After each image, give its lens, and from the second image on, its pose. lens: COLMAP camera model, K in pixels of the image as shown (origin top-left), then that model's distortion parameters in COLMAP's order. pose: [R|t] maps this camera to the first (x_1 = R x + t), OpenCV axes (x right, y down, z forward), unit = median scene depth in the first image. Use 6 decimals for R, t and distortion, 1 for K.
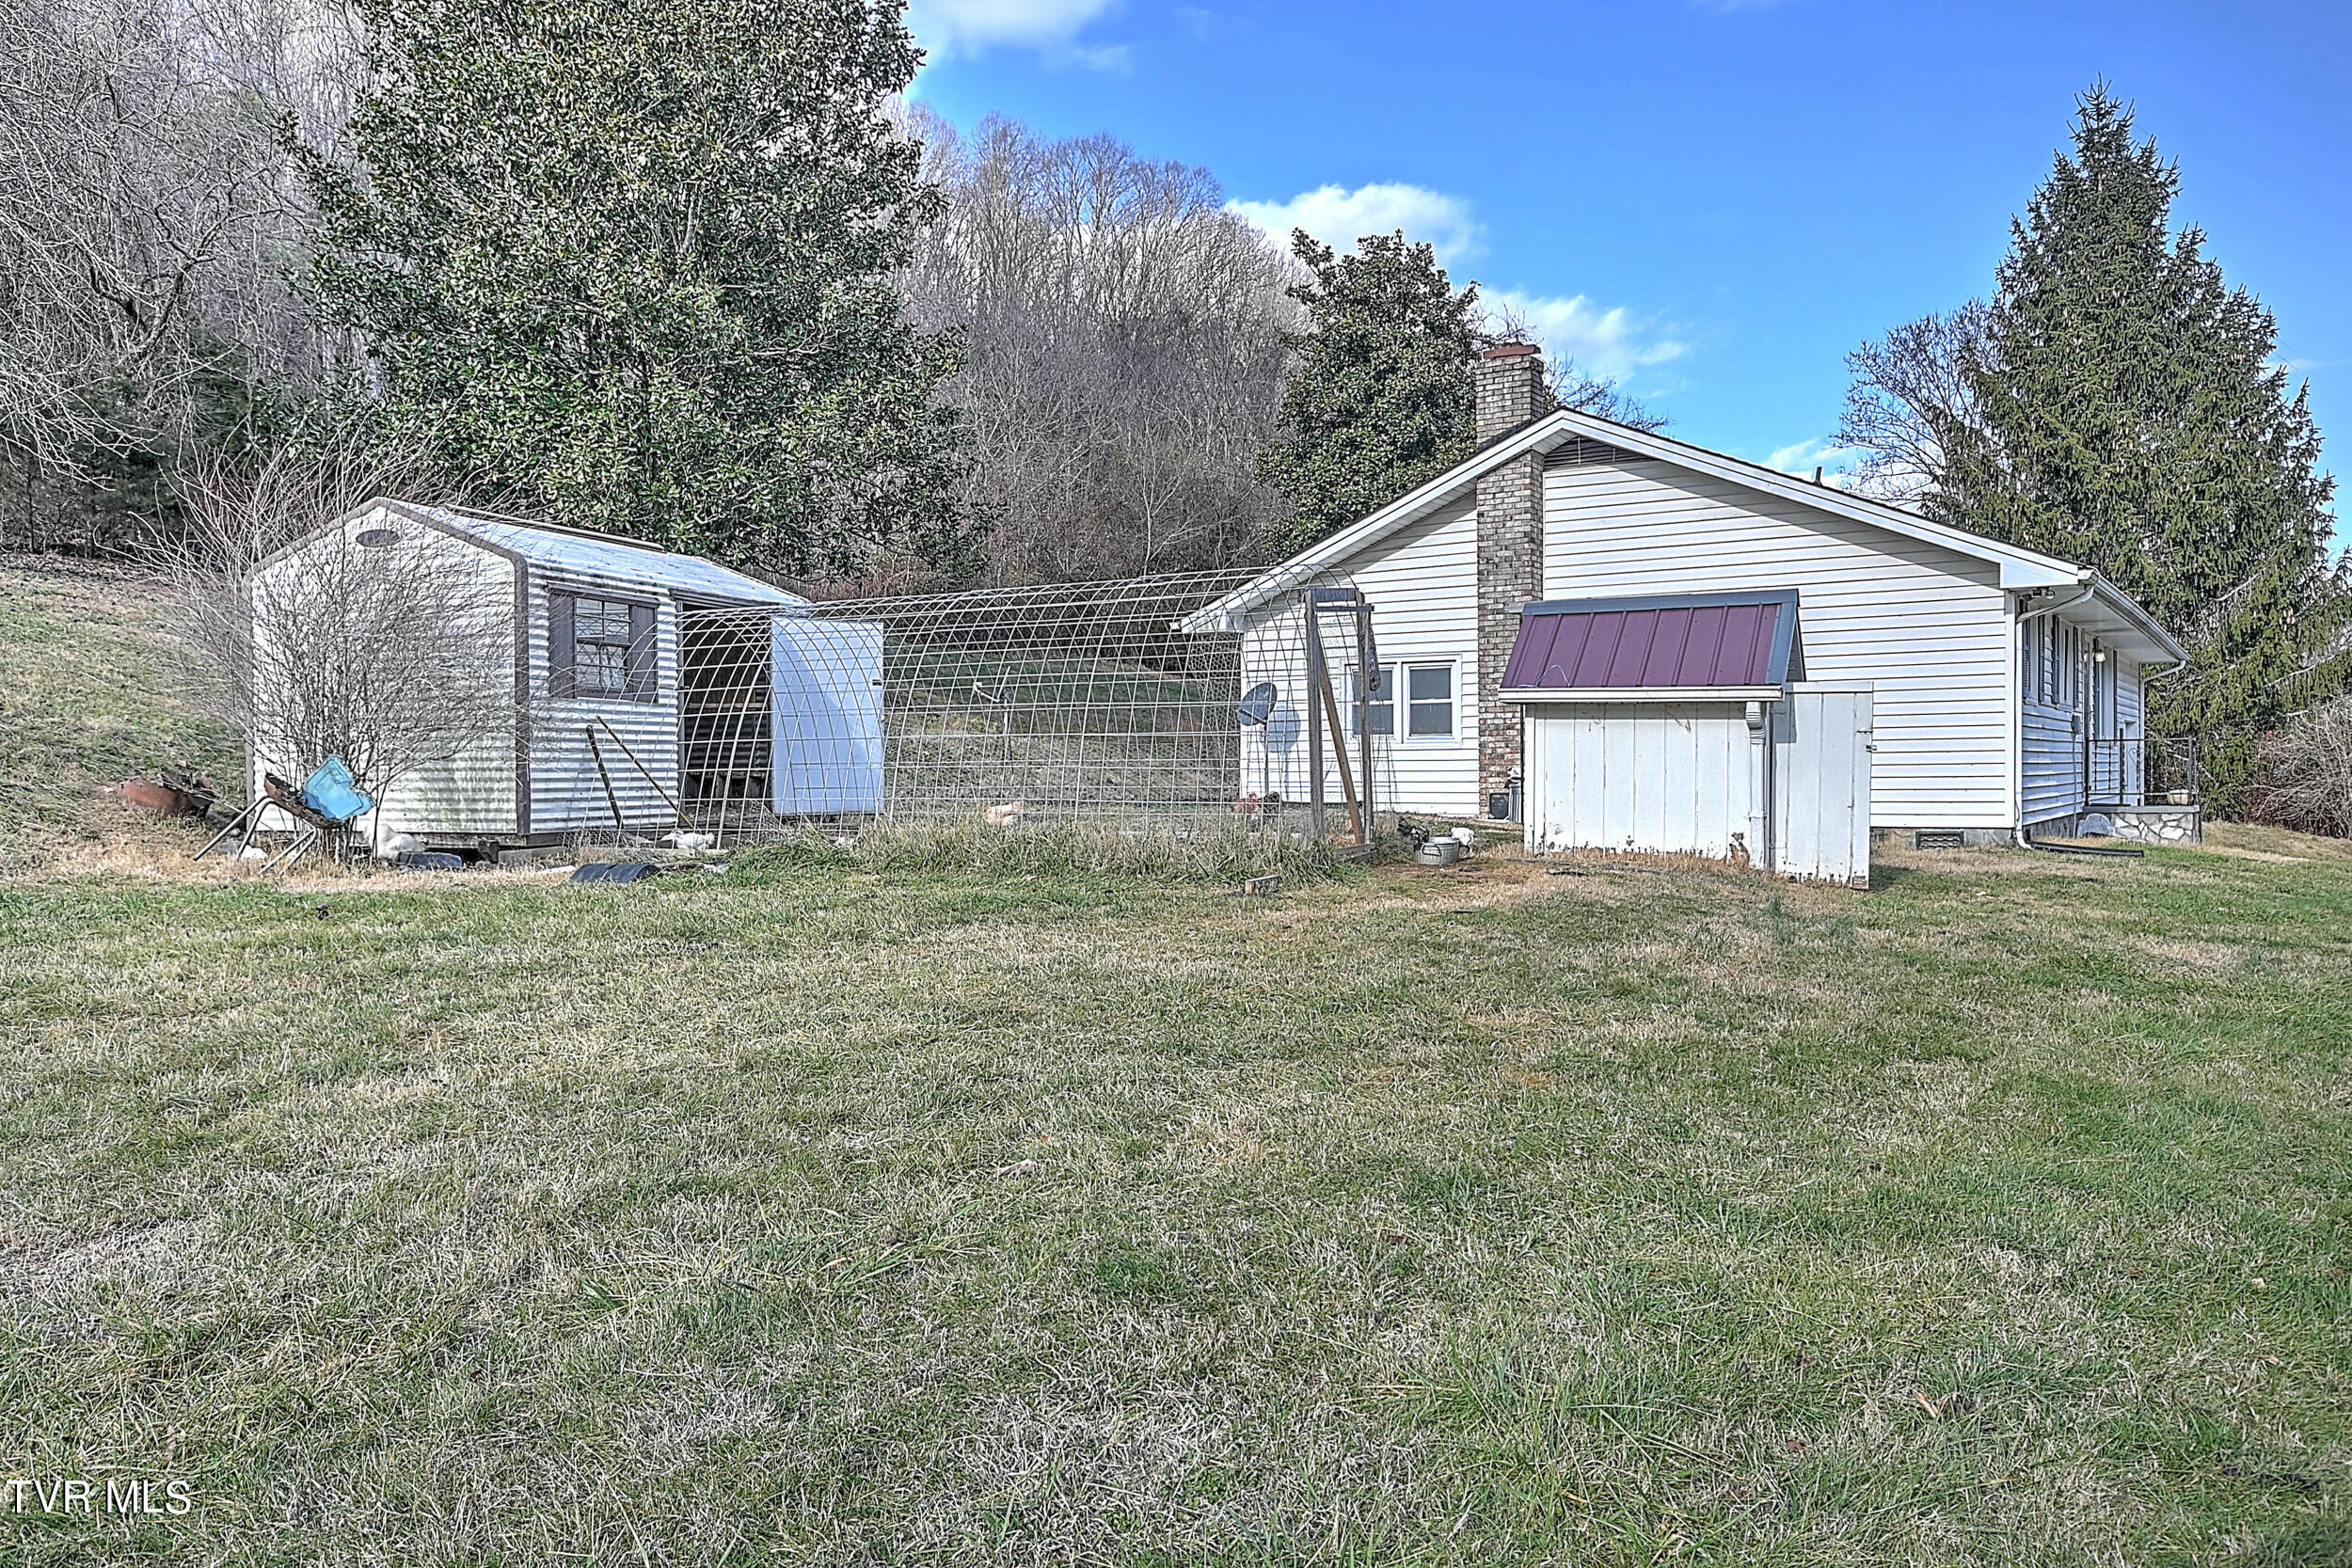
lens RADIAL K [[1761.3, 0, 1173.4], [0, 1761.3, 776.5], [0, 0, 1]] dist [0.032748, 0.008869]
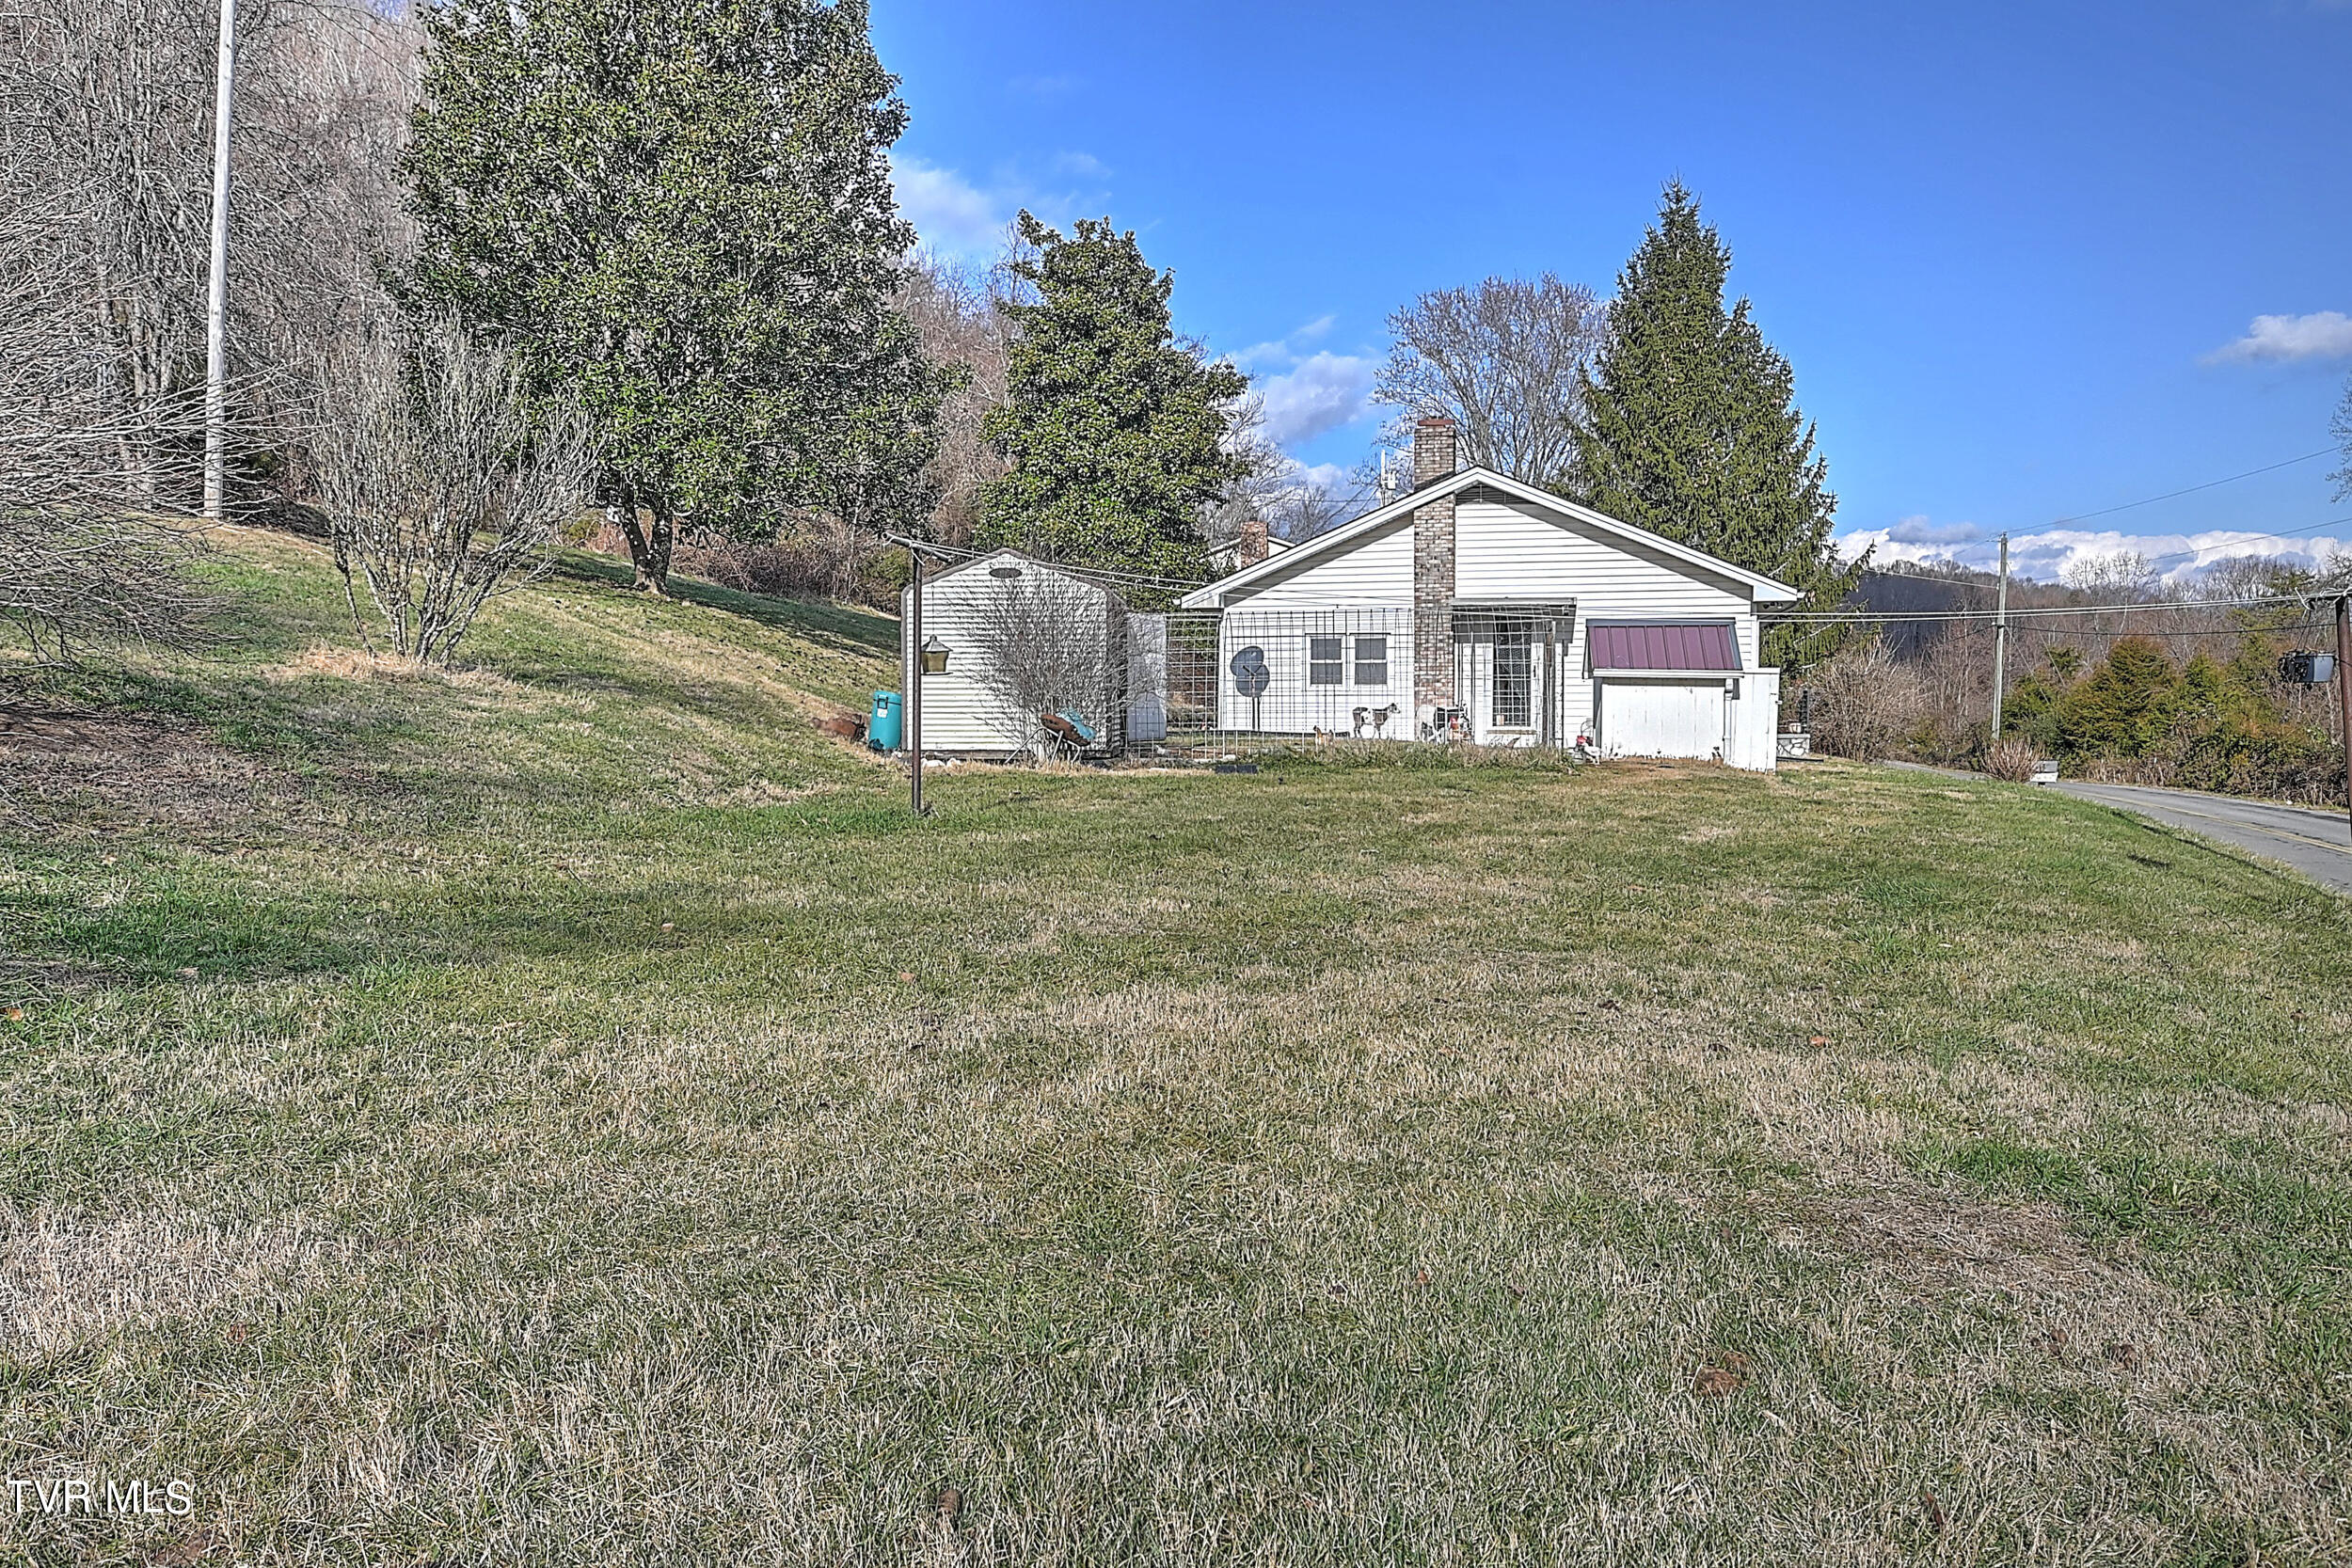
lens RADIAL K [[2044.3, 0, 1176.8], [0, 2044.3, 785.5], [0, 0, 1]] dist [-0.008689, -0.002261]
pose [[0.945176, -0.010386, 0.326395, -0.536953], [-0.002431, 0.999243, 0.038835, -0.005980], [-0.326551, -0.037499, 0.944435, -0.505499]]
